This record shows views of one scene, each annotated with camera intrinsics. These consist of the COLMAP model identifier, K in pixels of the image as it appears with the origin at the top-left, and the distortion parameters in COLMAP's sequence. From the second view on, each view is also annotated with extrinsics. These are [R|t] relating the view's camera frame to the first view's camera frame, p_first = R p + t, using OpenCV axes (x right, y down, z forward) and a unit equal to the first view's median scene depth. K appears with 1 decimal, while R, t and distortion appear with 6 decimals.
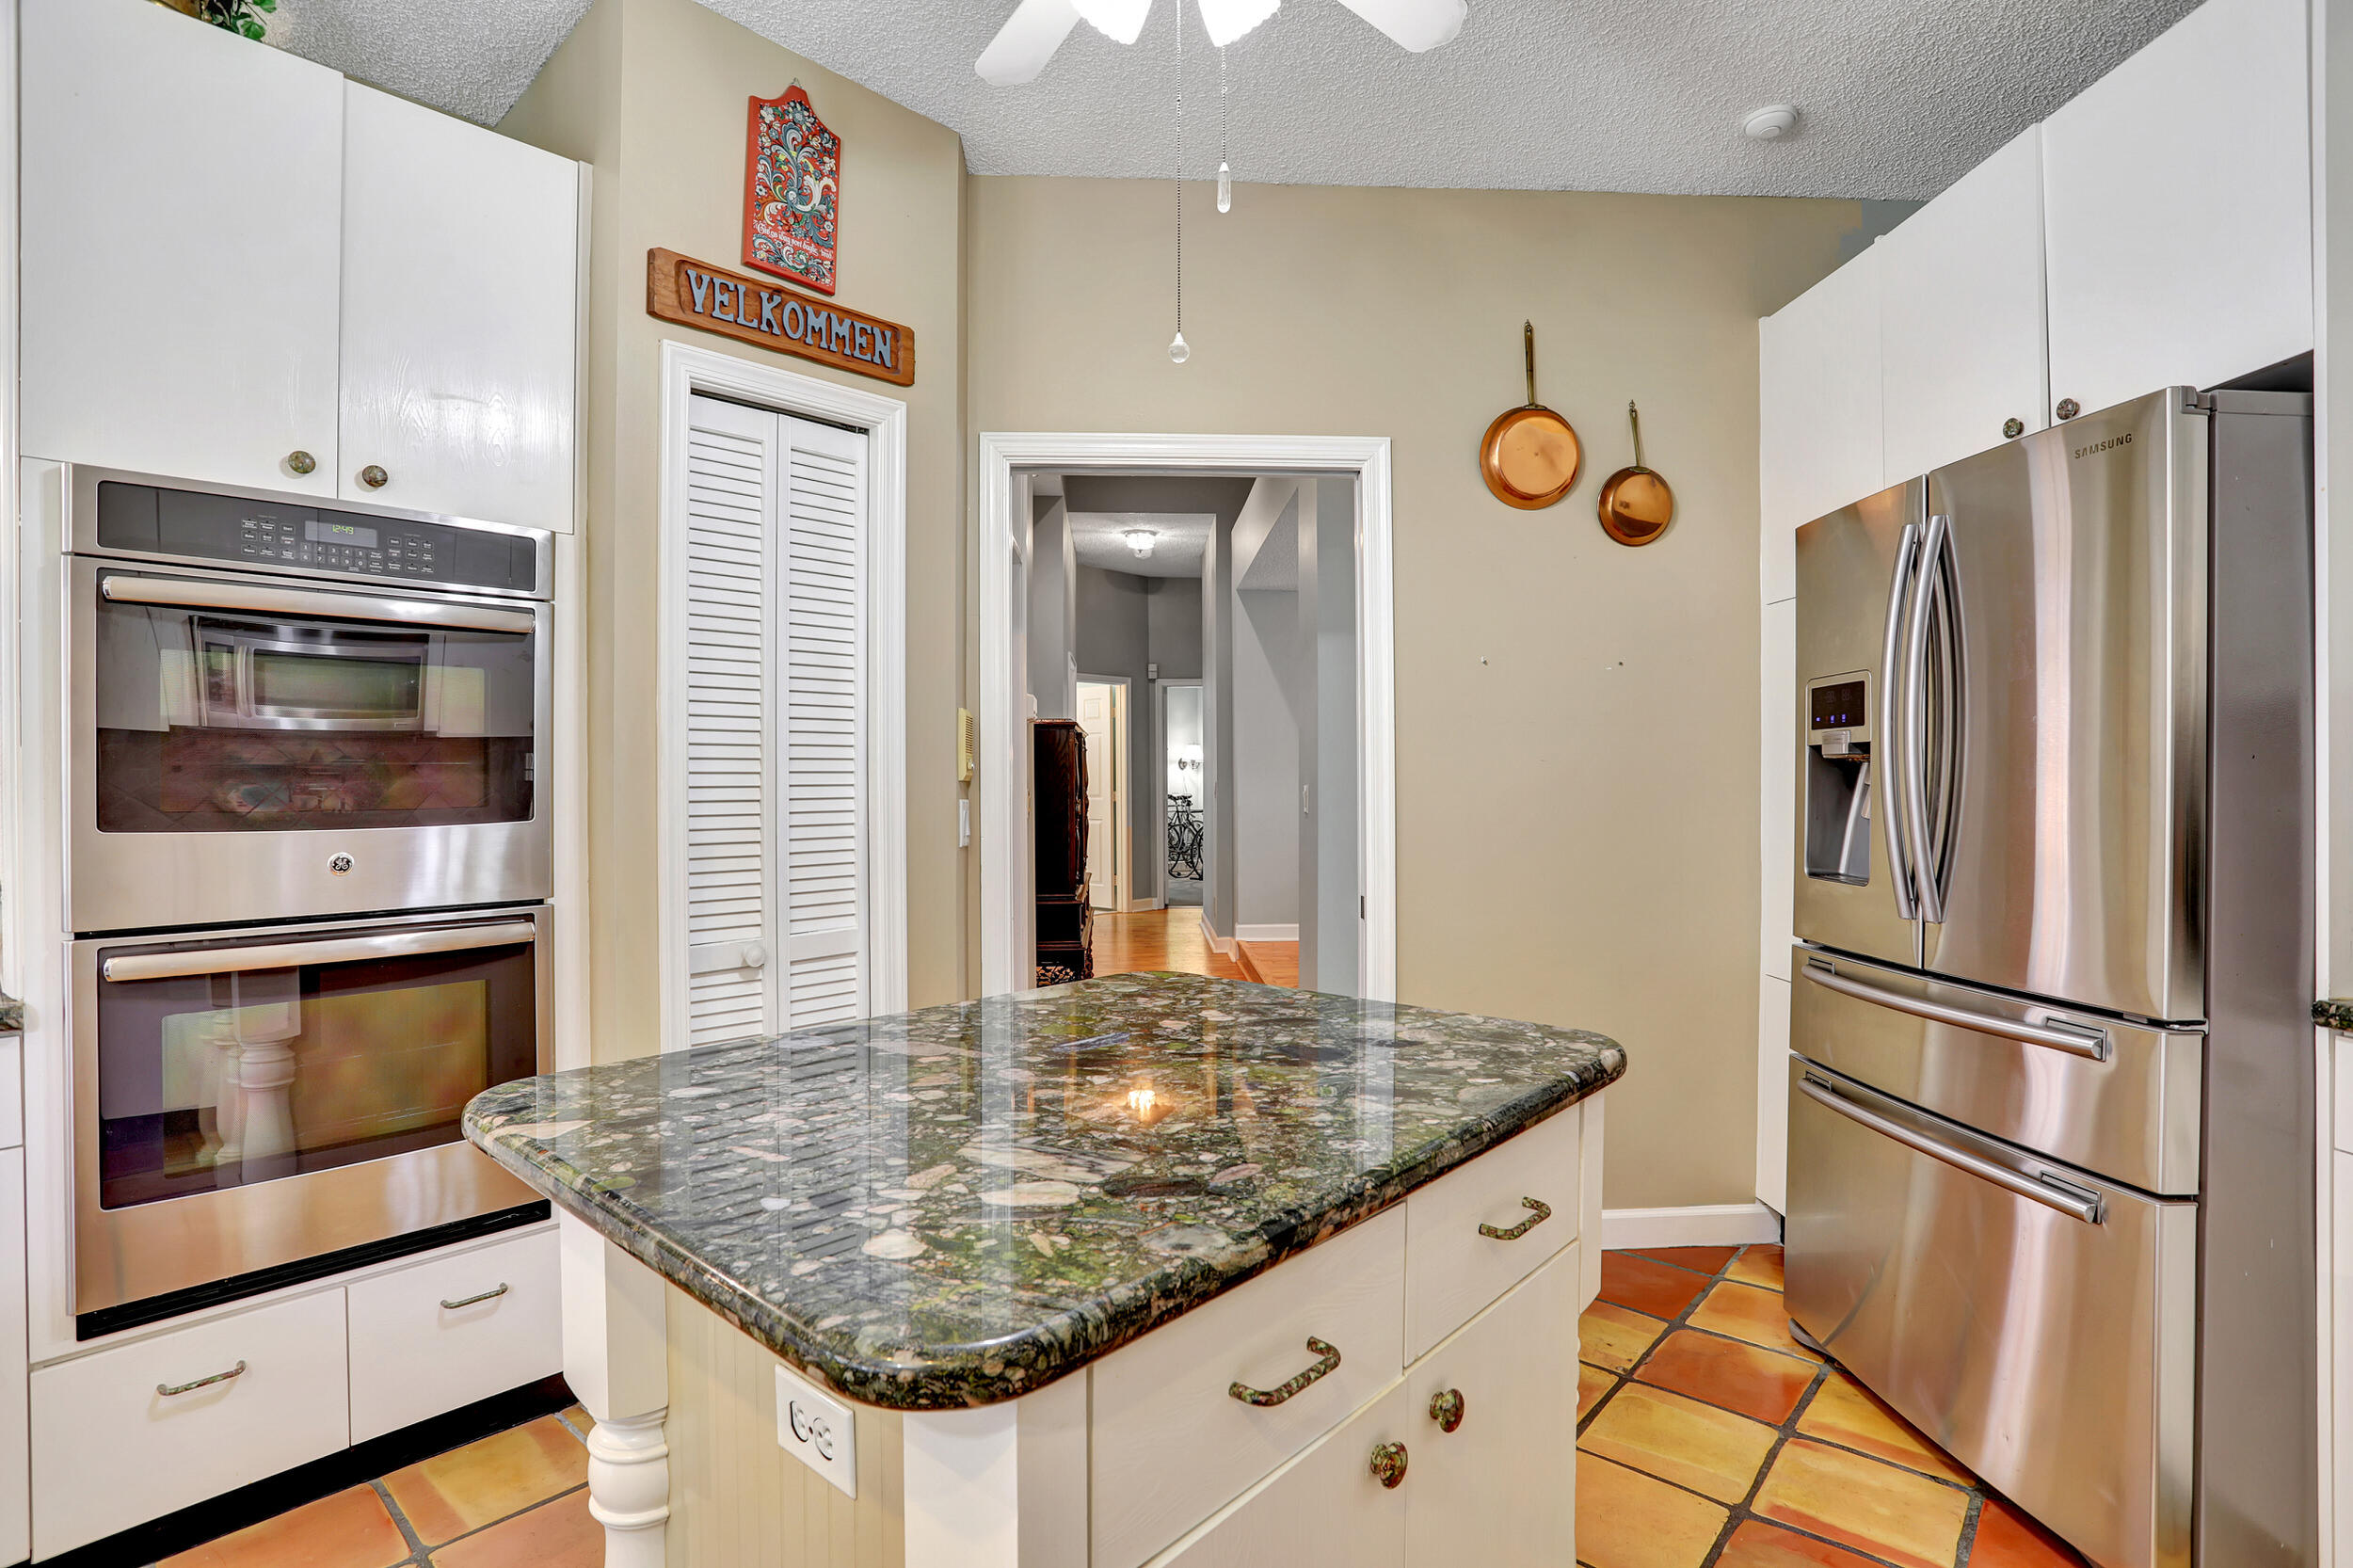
lens RADIAL K [[1137.9, 0, 1182.3], [0, 1137.9, 784.4], [0, 0, 1]] dist [-0.072052, 0.029970]
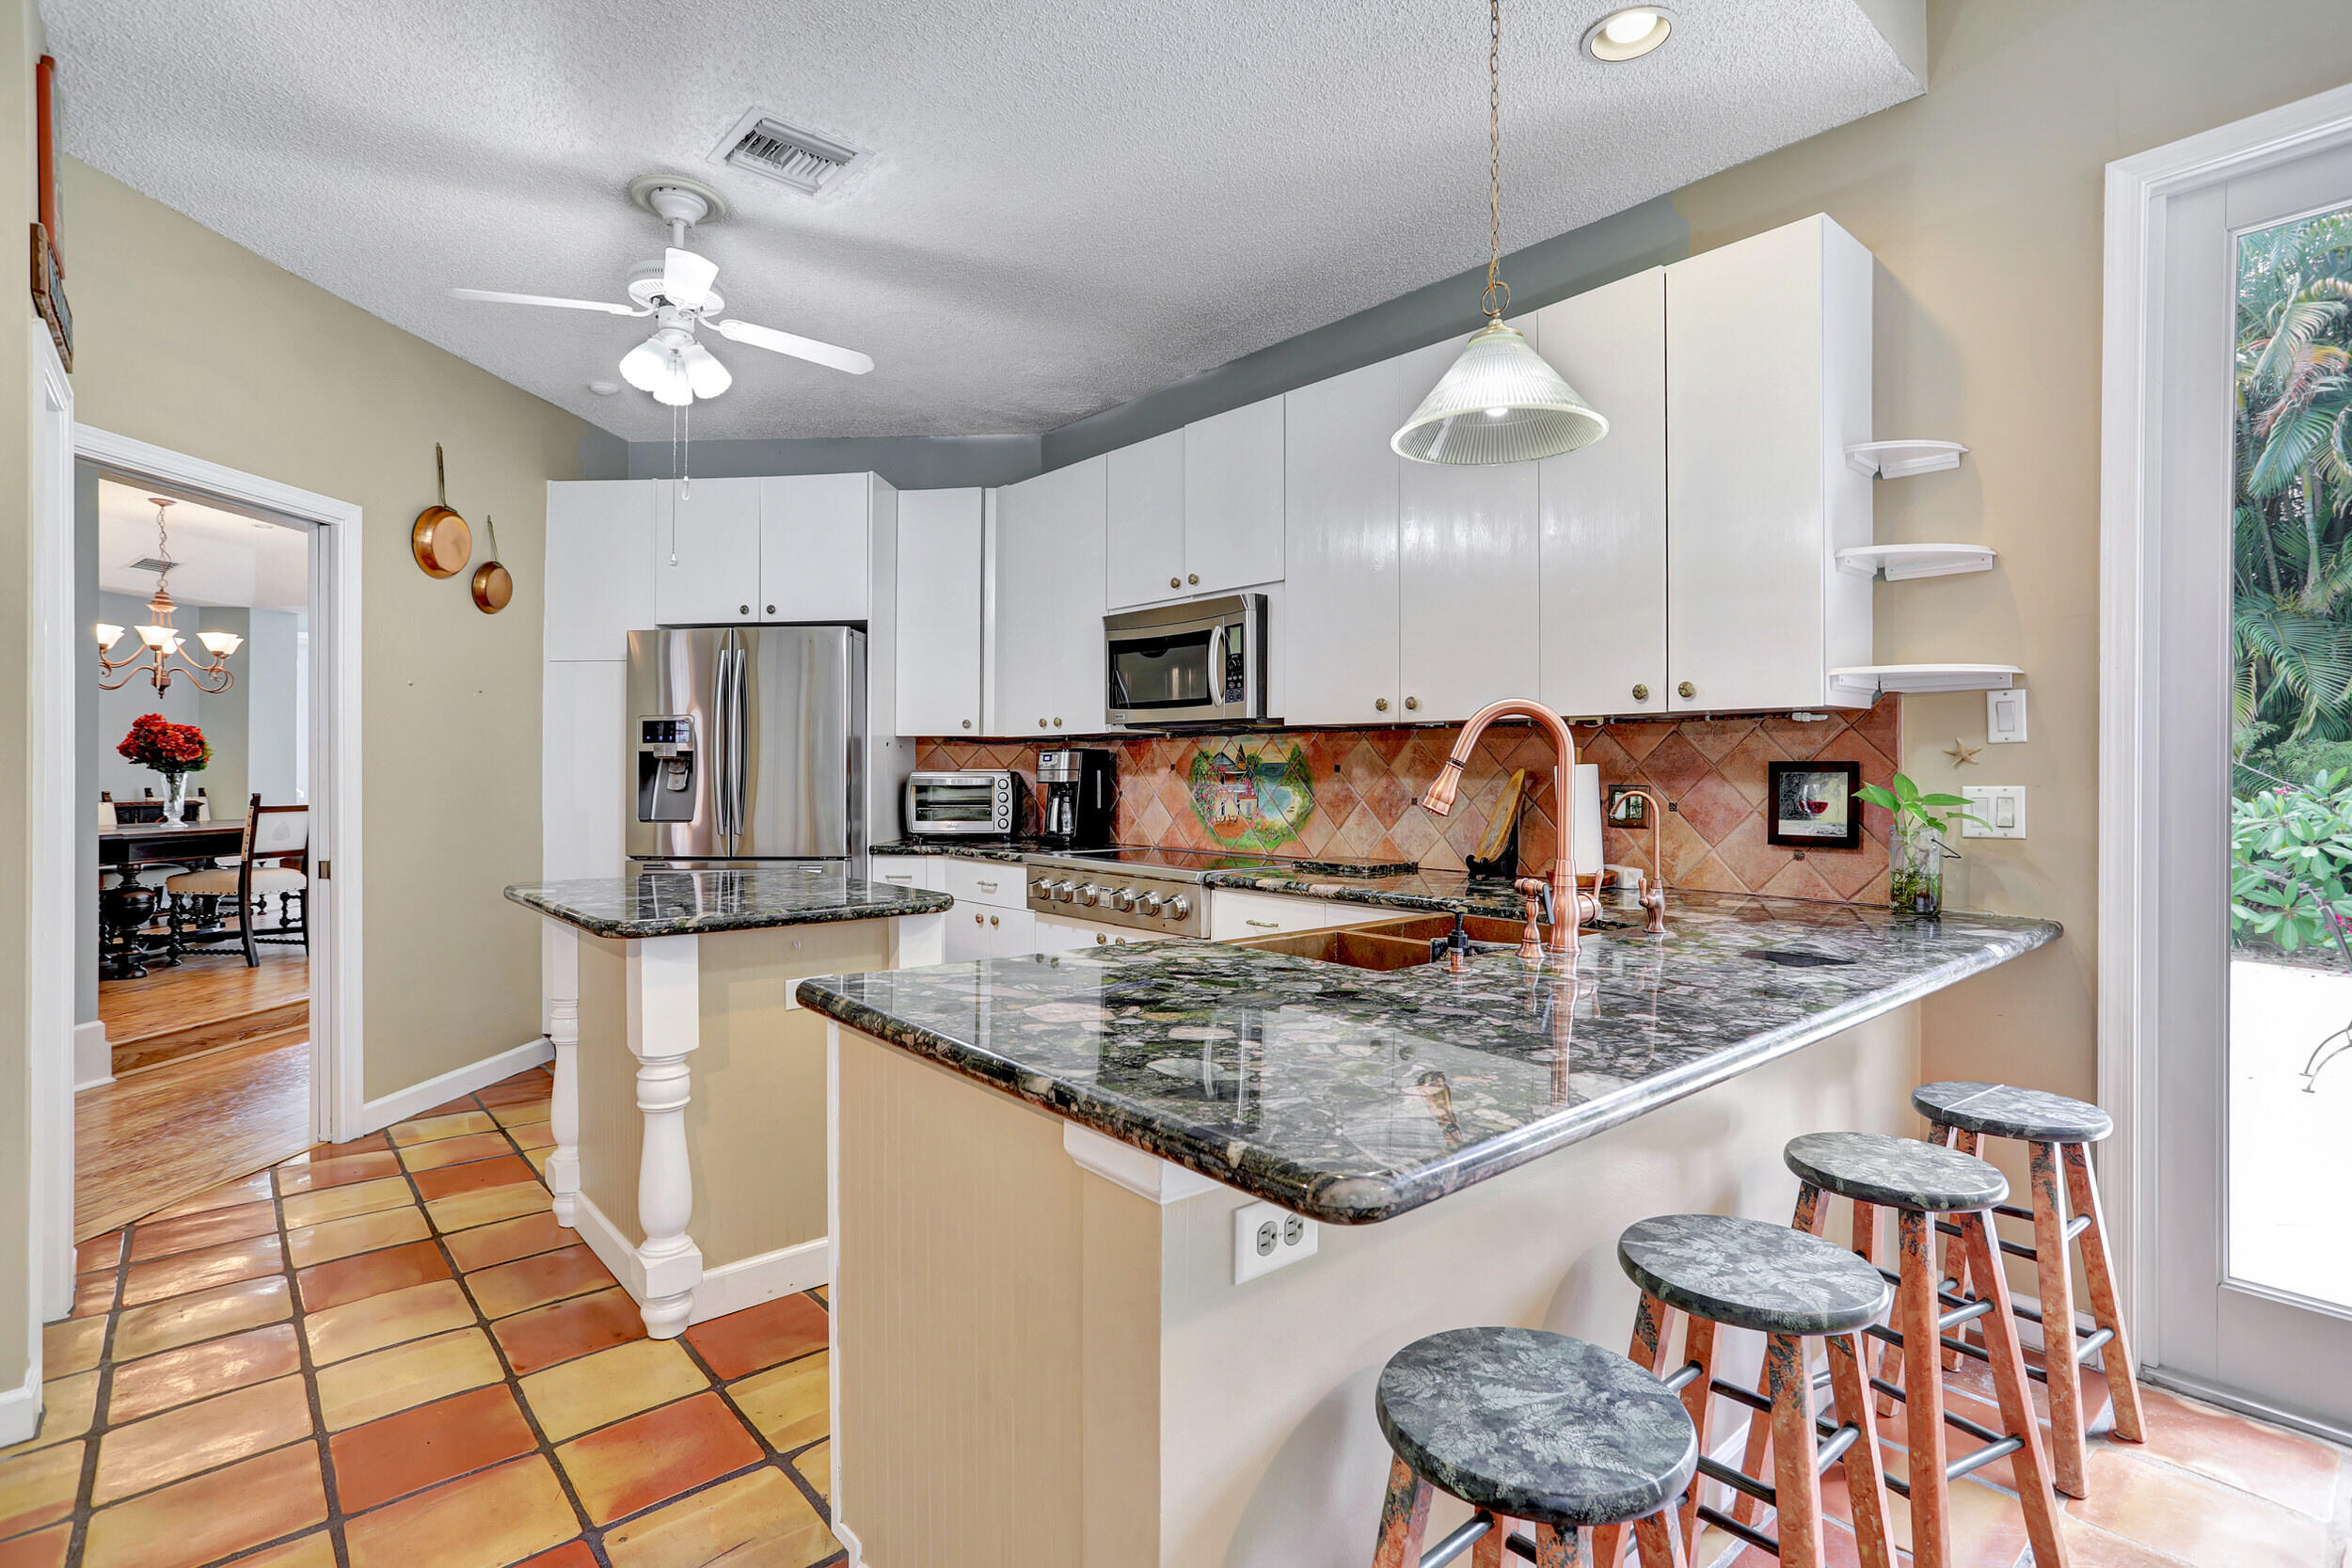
lens RADIAL K [[1154.5, 0, 1191.6], [0, 1154.5, 775.9], [0, 0, 1]] dist [-0.015682, 0.001238]
pose [[0.114087, -0.001836, 0.993469, -1.338598], [0.003253, 0.999994, 0.001474, 0.006862], [-0.993465, 0.003063, 0.114092, -0.143855]]
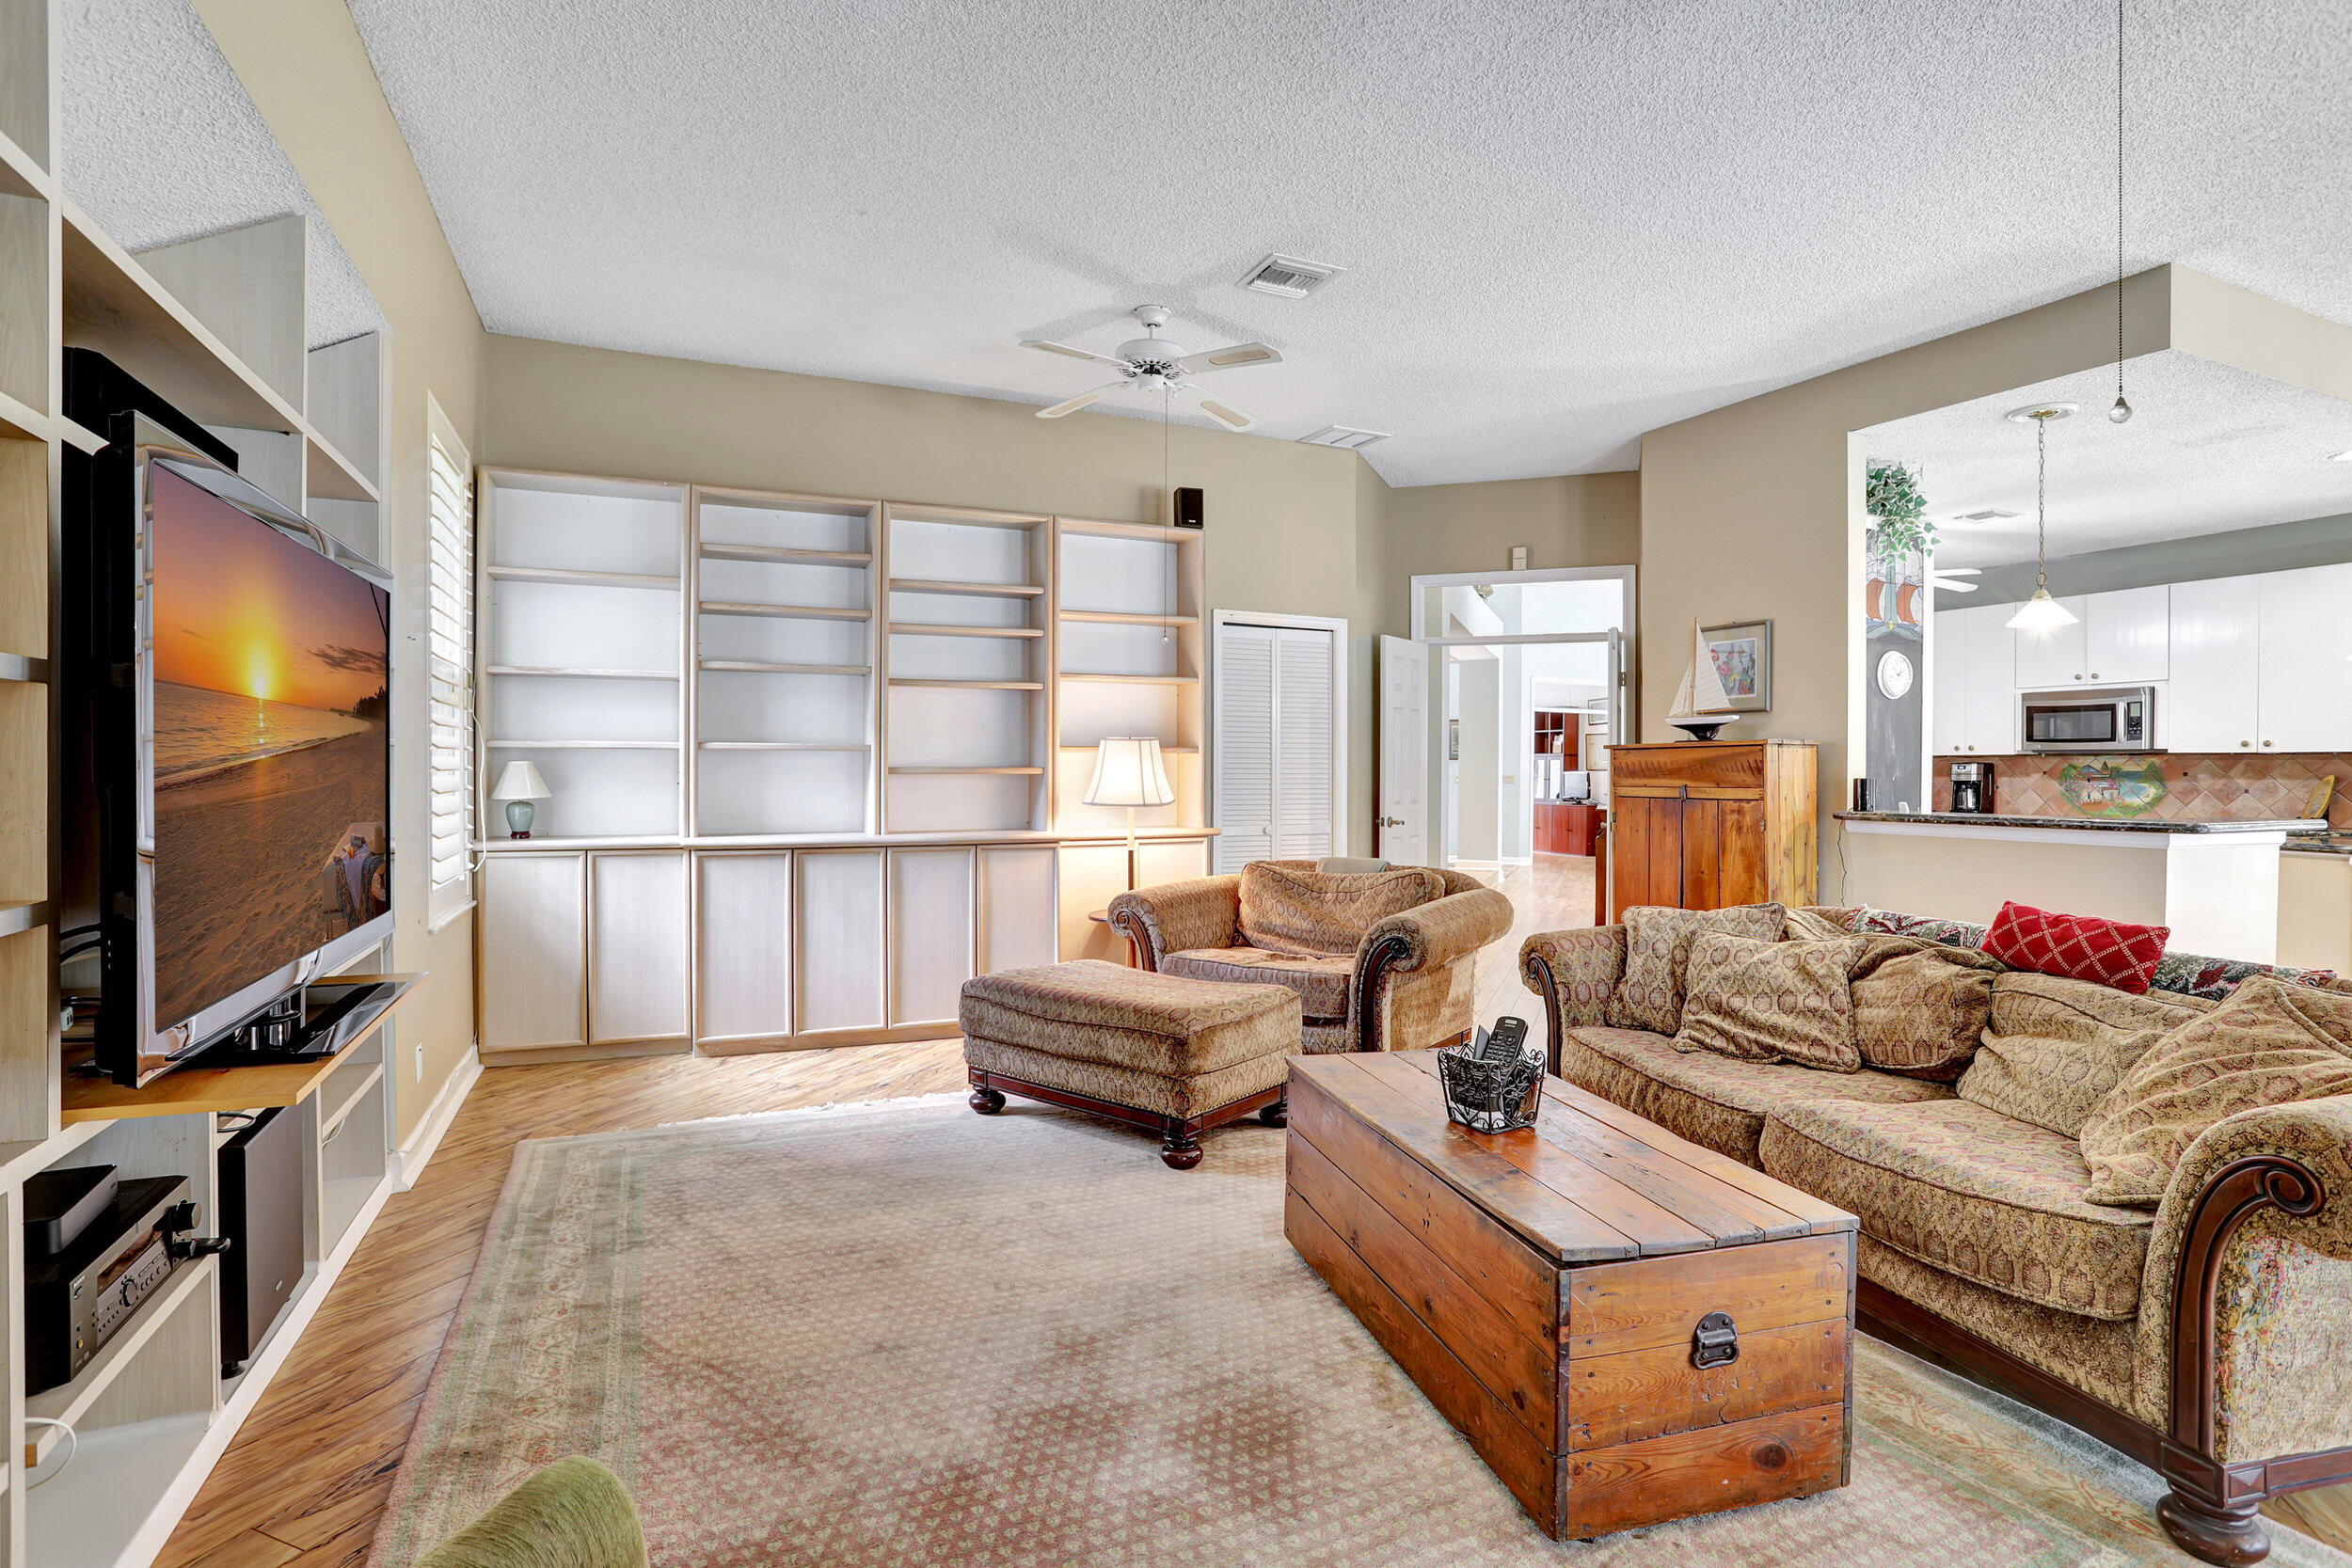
lens RADIAL K [[1154.5, 0, 1191.6], [0, 1154.5, 775.9], [0, 0, 1]] dist [-0.015682, 0.001238]
pose [[0.398083, -0.000653, 0.917349, -3.871489], [-0.001351, 0.999998, 0.001299, 0.002930], [-0.917348, -0.001756, 0.398082, 1.220642]]
